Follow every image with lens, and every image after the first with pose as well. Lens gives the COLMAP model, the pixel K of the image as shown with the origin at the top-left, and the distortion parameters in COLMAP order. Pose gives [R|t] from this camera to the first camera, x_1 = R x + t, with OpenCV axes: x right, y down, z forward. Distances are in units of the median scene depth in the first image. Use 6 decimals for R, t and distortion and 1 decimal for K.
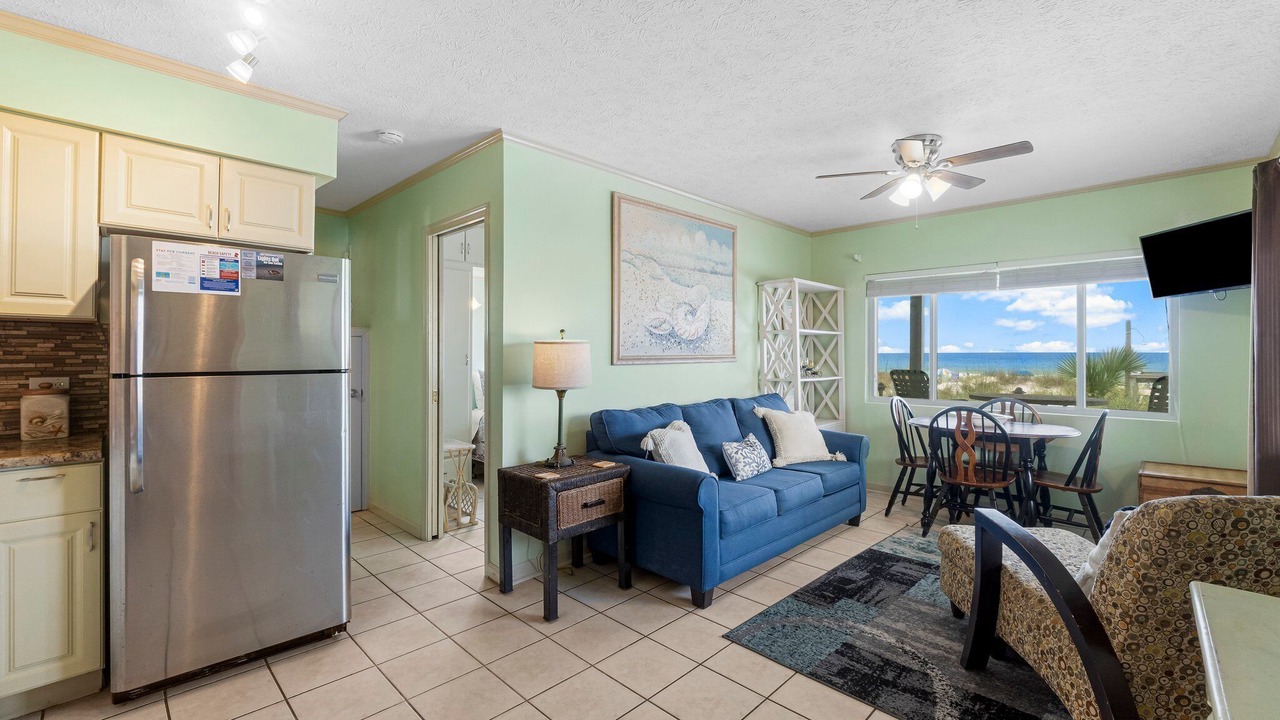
lens RADIAL K [[537.4, 0, 643.9], [0, 537.4, 352.5], [0, 0, 1]] dist [-0.005695, 0.000045]
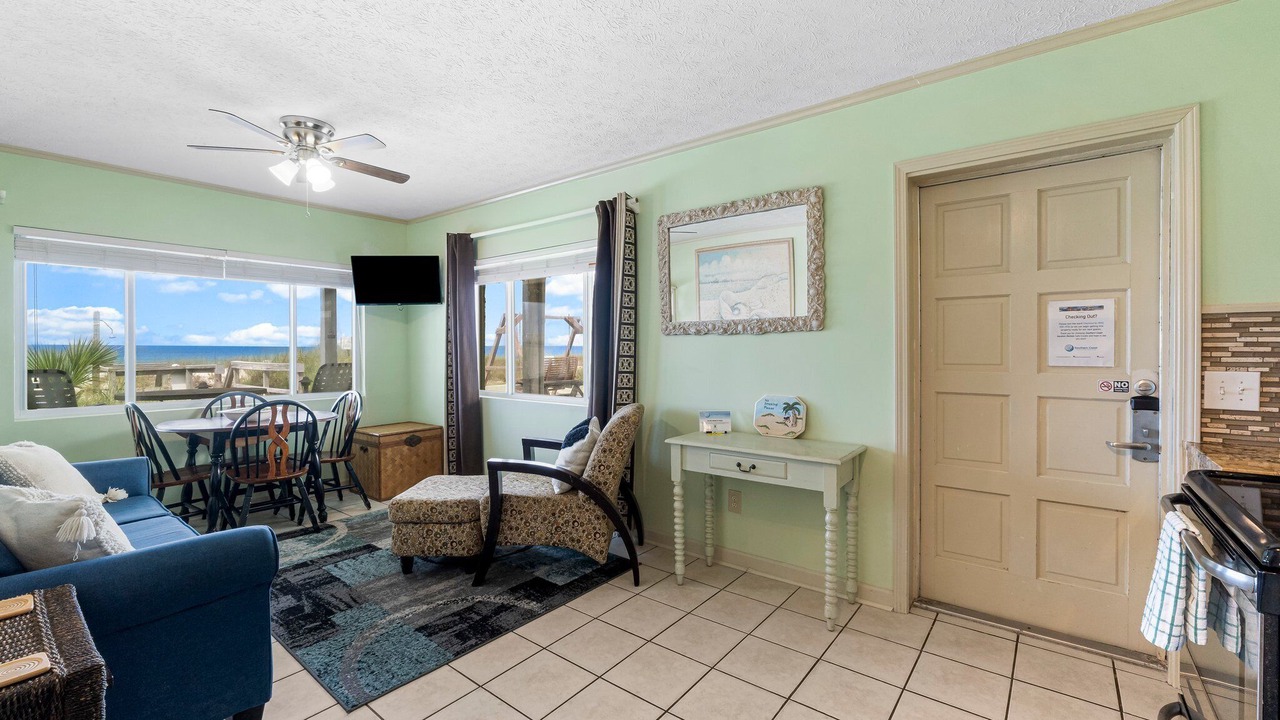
lens RADIAL K [[537.4, 0, 643.9], [0, 537.4, 352.5], [0, 0, 1]] dist [-0.005695, 0.000045]
pose [[-0.115072, -0.010144, 0.993305, -0.435130], [-0.001440, 0.999949, 0.010045, 0.003747], [-0.993356, -0.000274, -0.115080, 0.440891]]
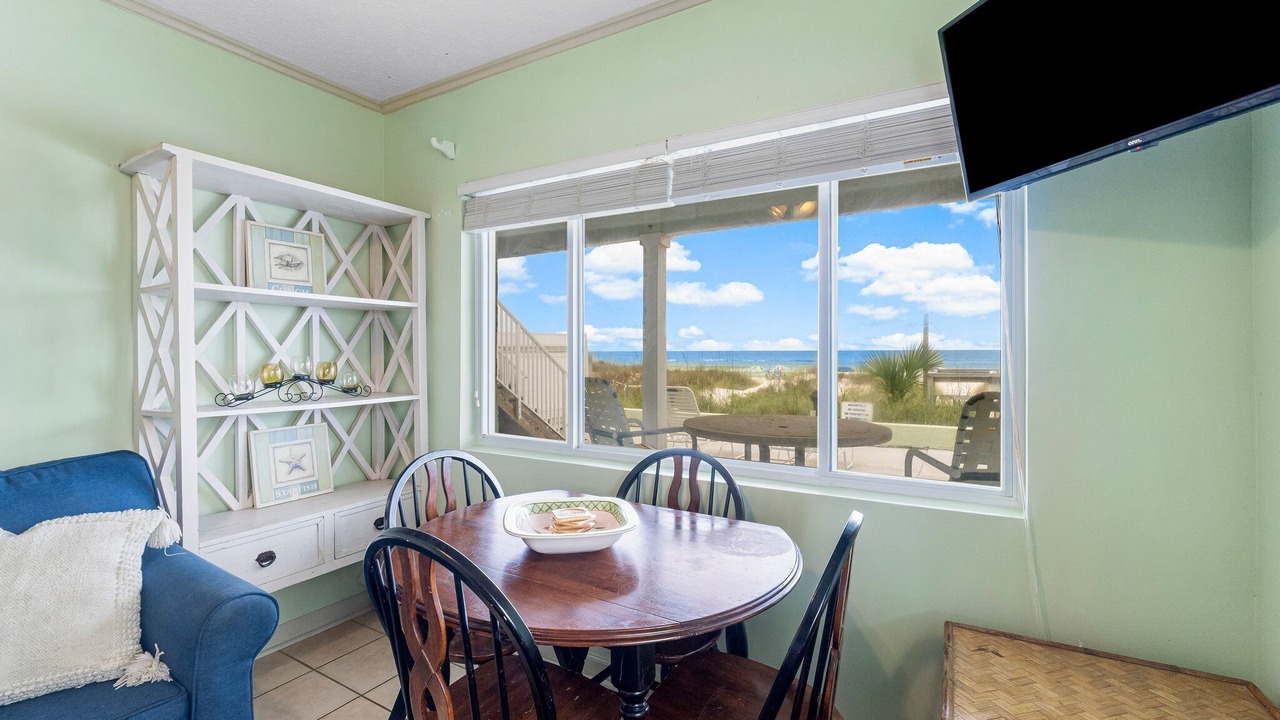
lens RADIAL K [[537.4, 0, 643.9], [0, 537.4, 352.5], [0, 0, 1]] dist [-0.005695, 0.000045]
pose [[0.969040, -0.001011, 0.246902, 0.627134], [0.000233, 0.999995, 0.003180, 0.007407], [-0.246904, -0.003024, 0.969035, 0.681858]]
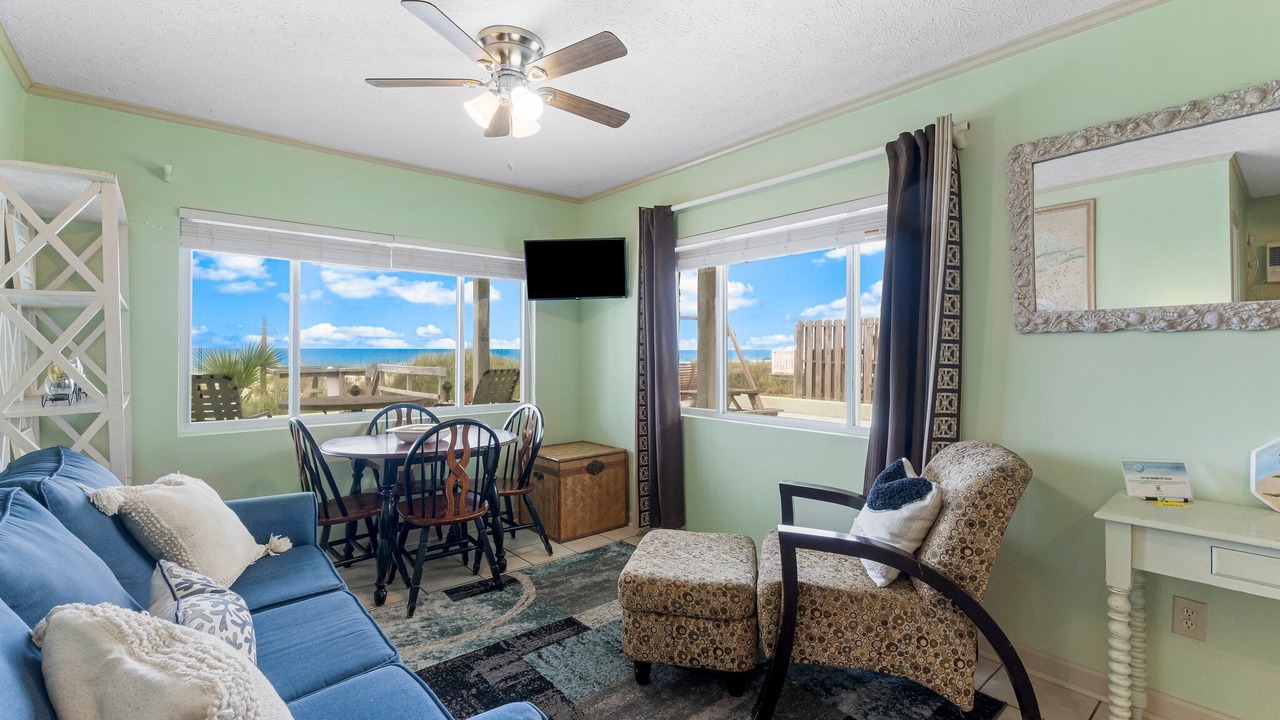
lens RADIAL K [[556.8, 0, 644.2], [0, 556.8, 352.6], [0, 0, 1]] dist [-0.006662, 0.000011]
pose [[0.084344, -0.002369, 0.996434, -0.159723], [-0.004209, 0.999987, 0.002734, 0.004250], [-0.996428, -0.004425, 0.084333, 0.655784]]
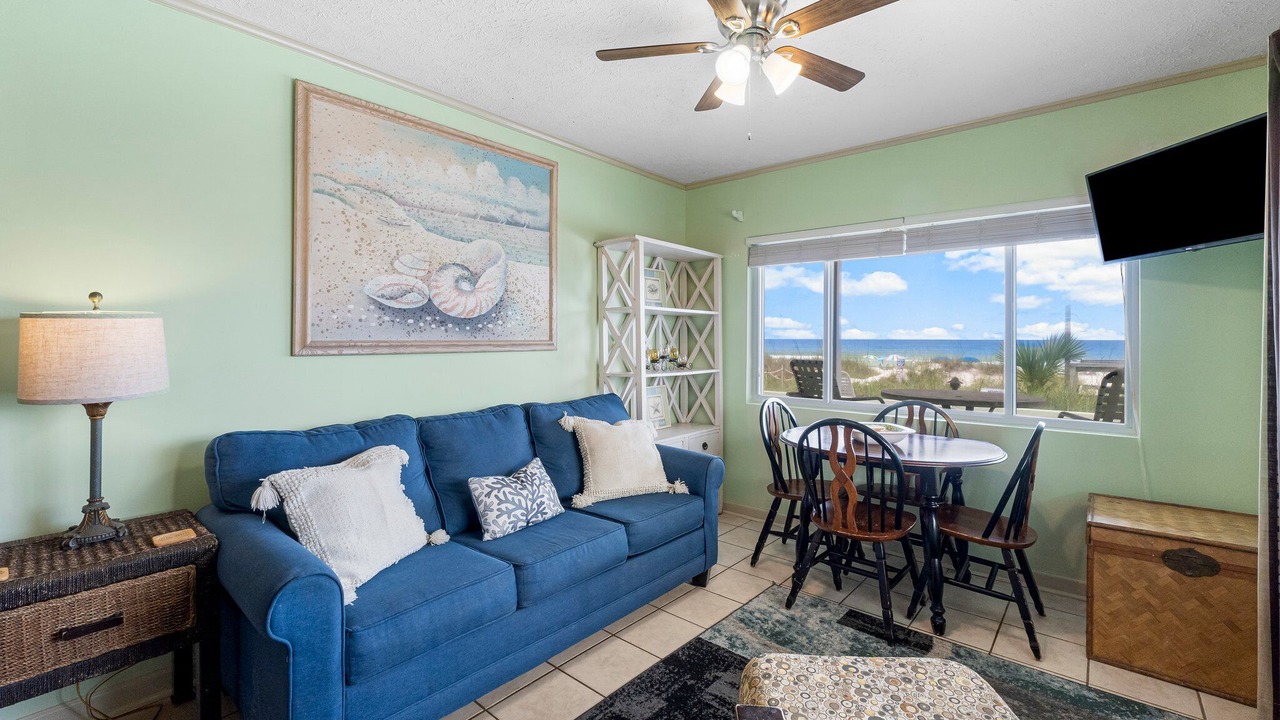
lens RADIAL K [[538.1, 0, 644.8], [0, 538.1, 335.5], [0, 0, 1]] dist [-0.008447, 0.000002]
pose [[0.997667, 0.004068, 0.068152, 0.297001], [-0.003726, 0.999980, -0.005147, 0.001143], [-0.068172, 0.004881, 0.997662, 0.335012]]
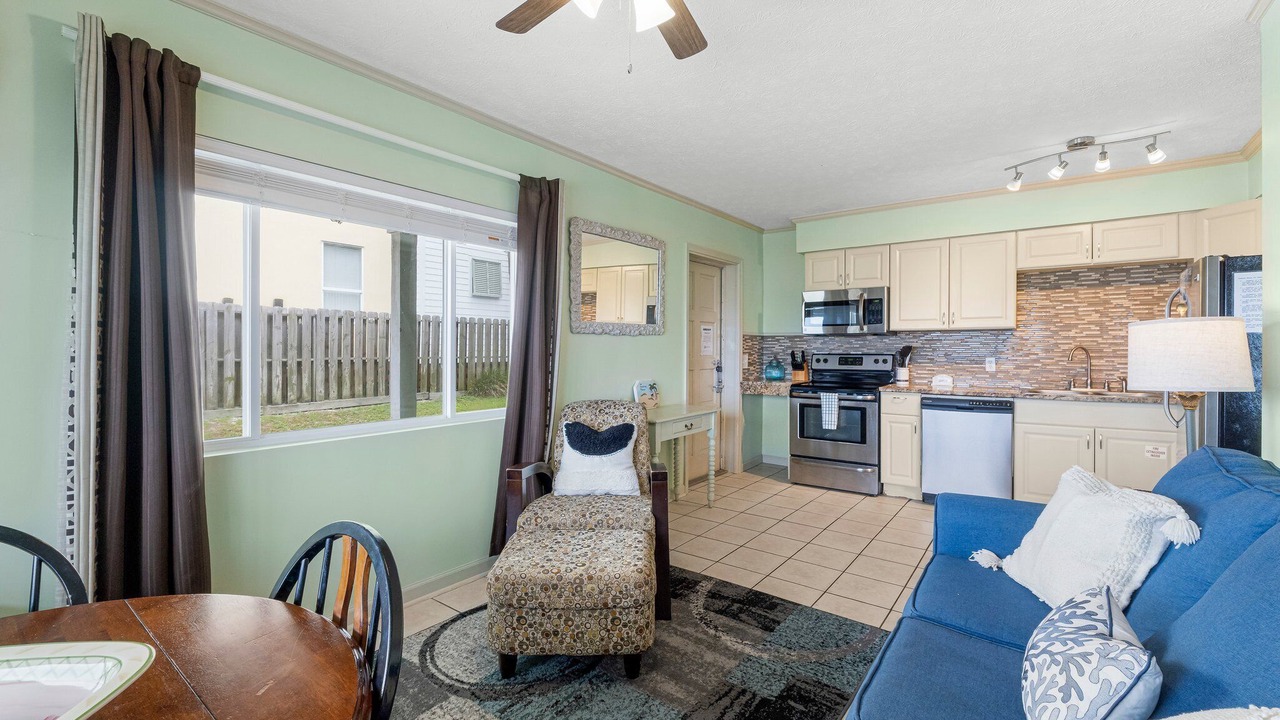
lens RADIAL K [[537.4, 0, 643.9], [0, 537.4, 352.5], [0, 0, 1]] dist [-0.005695, 0.000045]
pose [[-0.991192, -0.000813, -0.132434, 0.475796], [-0.001592, 0.999982, 0.005781, 0.011832], [0.132427, 0.005941, -0.991175, 1.251581]]
